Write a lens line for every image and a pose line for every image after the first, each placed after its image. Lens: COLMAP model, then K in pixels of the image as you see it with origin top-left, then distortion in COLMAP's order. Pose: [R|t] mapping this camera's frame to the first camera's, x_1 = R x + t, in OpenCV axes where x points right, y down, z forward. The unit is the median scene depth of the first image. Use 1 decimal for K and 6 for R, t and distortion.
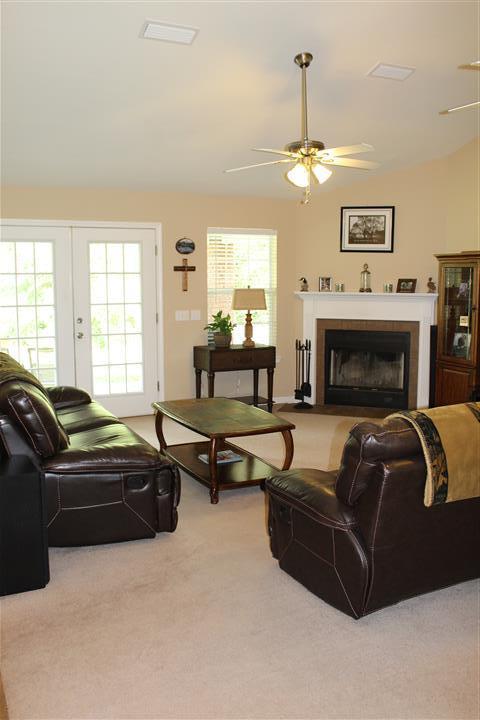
lens RADIAL K [[679.5, 0, 240.0], [0, 679.5, 360.0], [0, 0, 1]] dist [-0.080792, 0.001148]
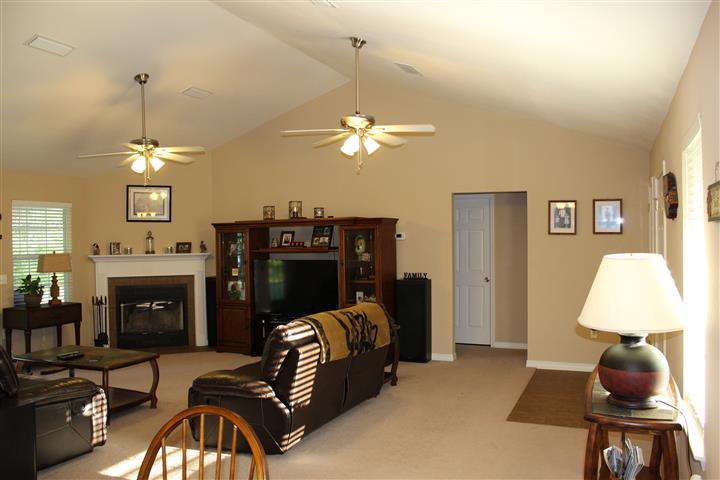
lens RADIAL K [[600.0, 0, 360.0], [0, 600.0, 240.0], [0, 0, 1]] dist [-0.001951, 0.002276]
pose [[0.785862, -0.016735, 0.618175, -0.194878], [0.093512, 0.991355, -0.092041, 0.011678], [-0.611291, 0.130138, 0.780633, -0.095393]]
